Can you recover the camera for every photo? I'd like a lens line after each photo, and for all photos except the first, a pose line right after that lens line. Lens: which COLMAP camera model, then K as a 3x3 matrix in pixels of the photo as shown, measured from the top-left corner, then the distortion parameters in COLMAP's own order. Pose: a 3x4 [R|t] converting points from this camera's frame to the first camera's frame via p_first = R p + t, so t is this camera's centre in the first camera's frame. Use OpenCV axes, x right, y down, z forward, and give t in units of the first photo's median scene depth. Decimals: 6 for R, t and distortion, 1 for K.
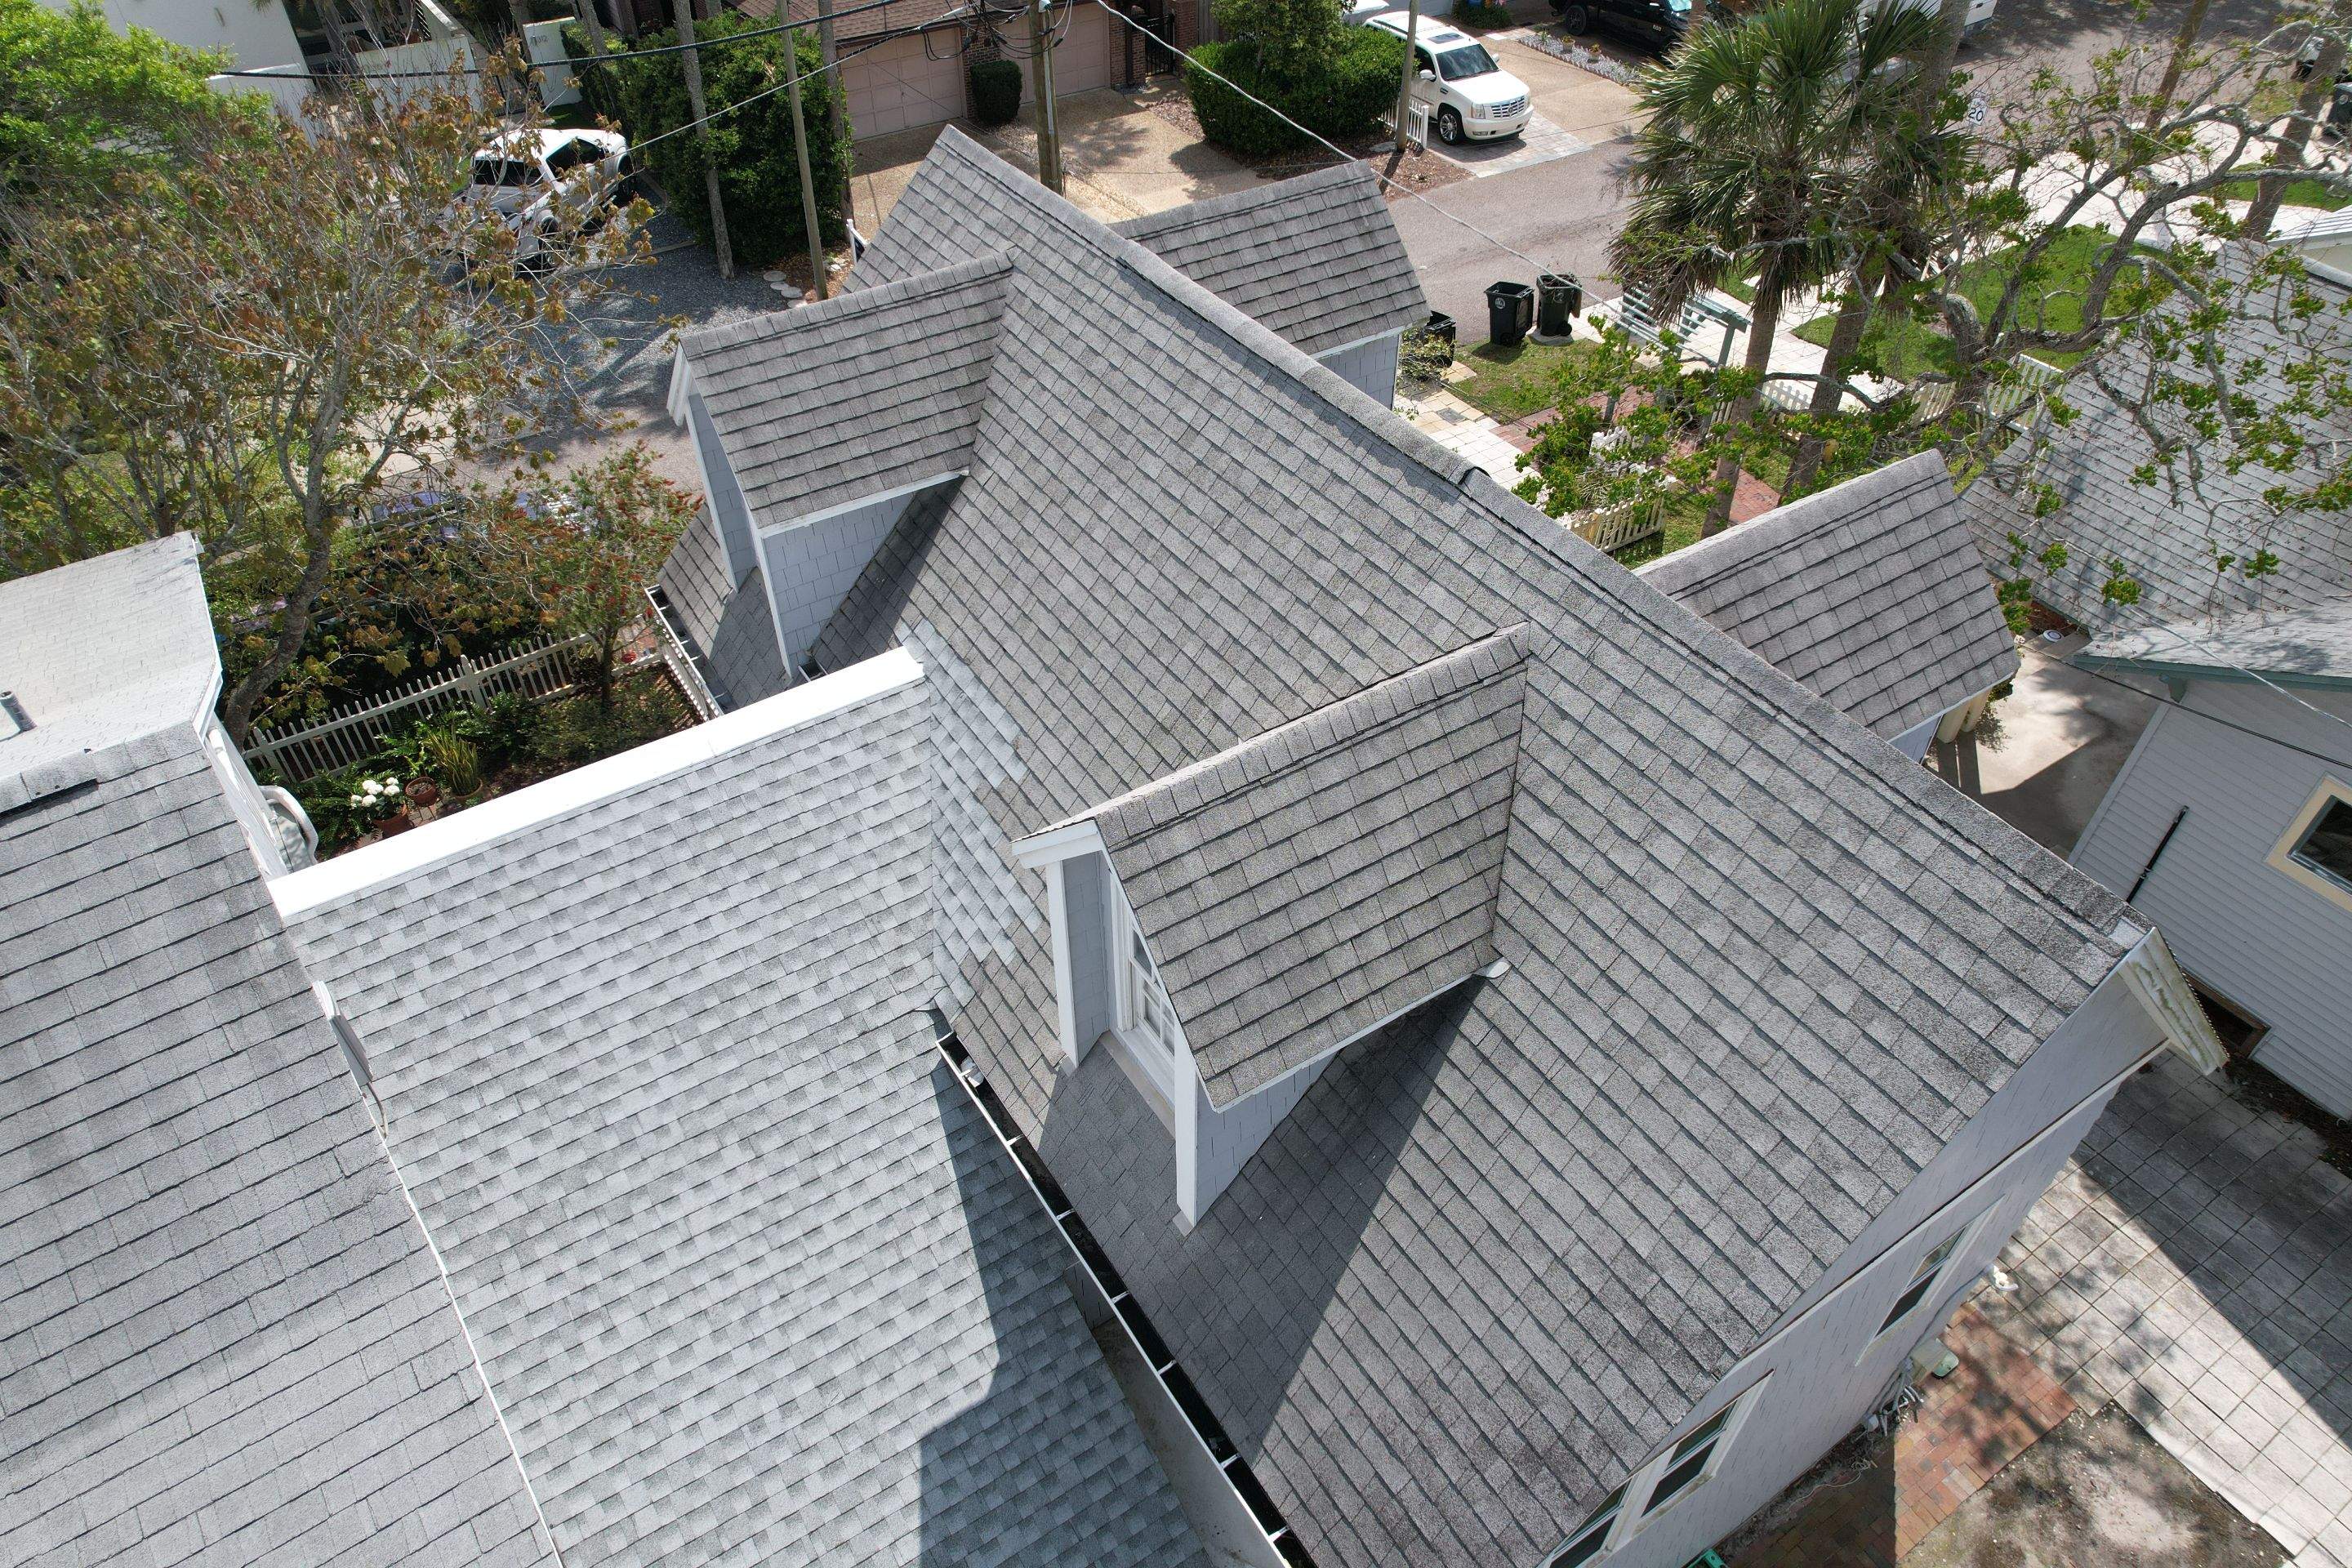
lens RADIAL K [[1503.0, 0, 1176.0], [0, 1503.0, 784.0], [0, 0, 1]] dist [-0.071640, 0.067784]
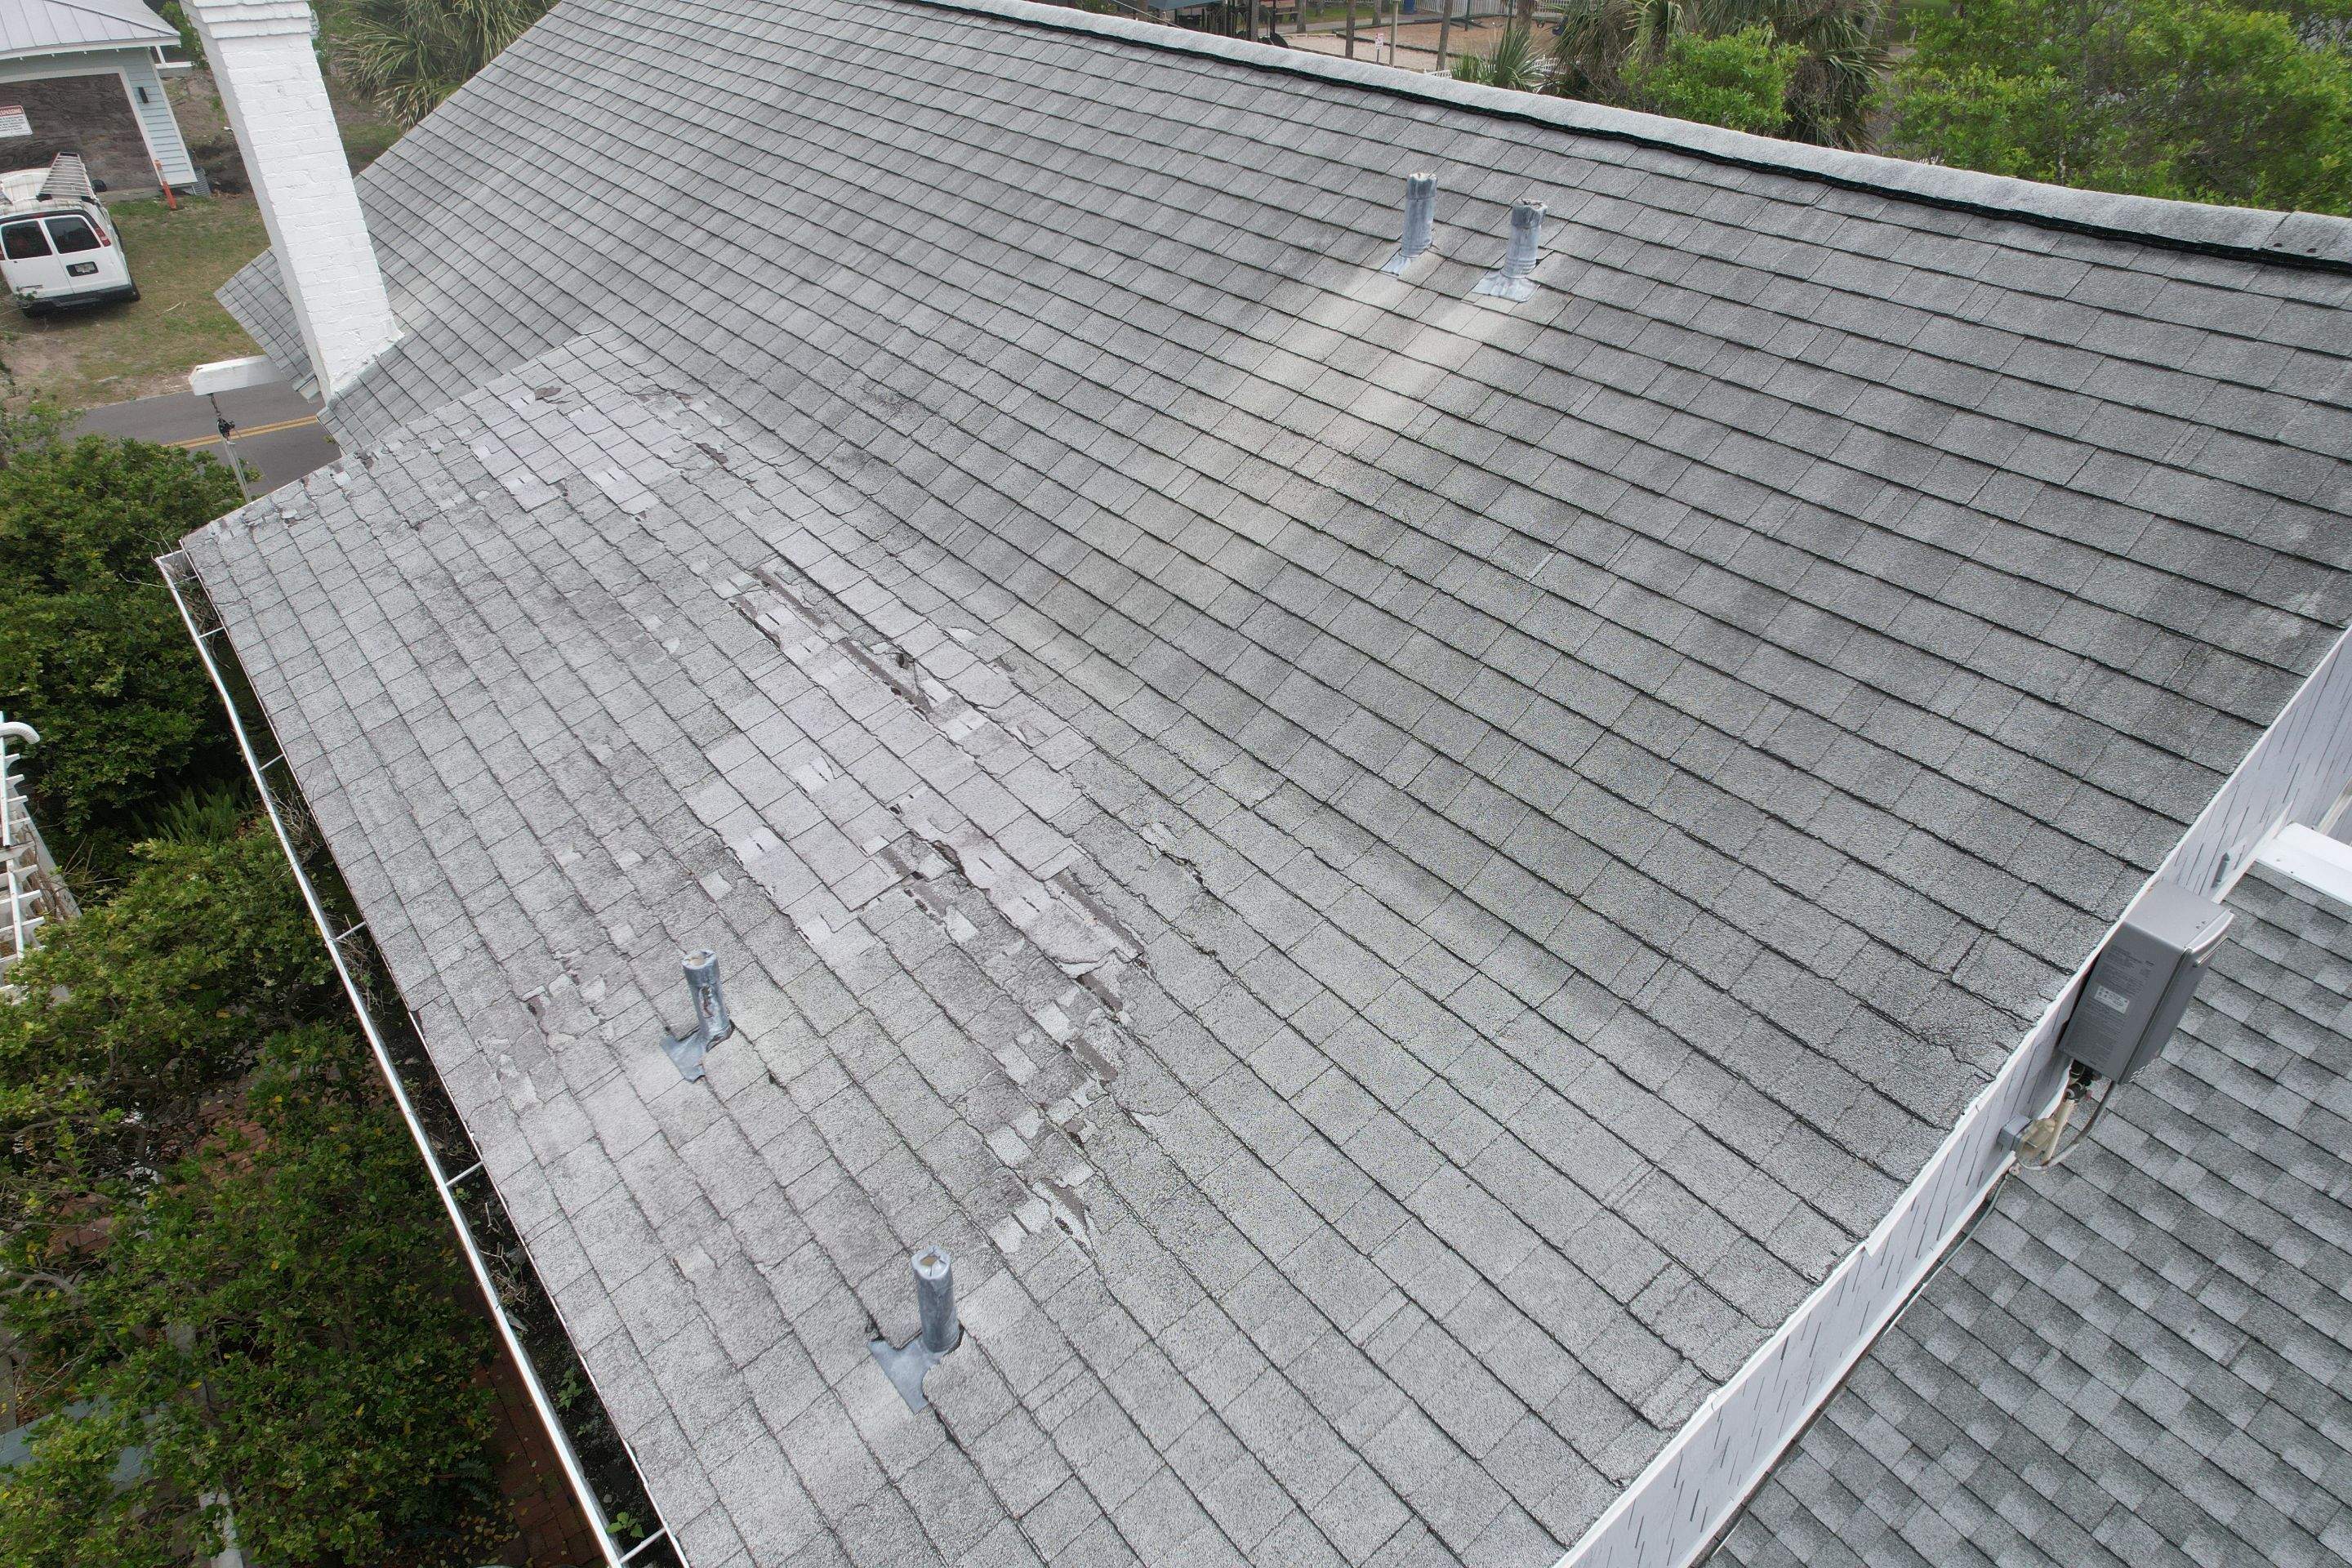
lens RADIAL K [[1503.0, 0, 1176.0], [0, 1503.0, 784.0], [0, 0, 1]] dist [-0.071640, 0.067784]
pose [[0.056375, 0.565387, -0.822897, -0.219432], [-0.680826, 0.624624, 0.382518, 0.217966], [0.730272, 0.538686, 0.420144, 0.589357]]
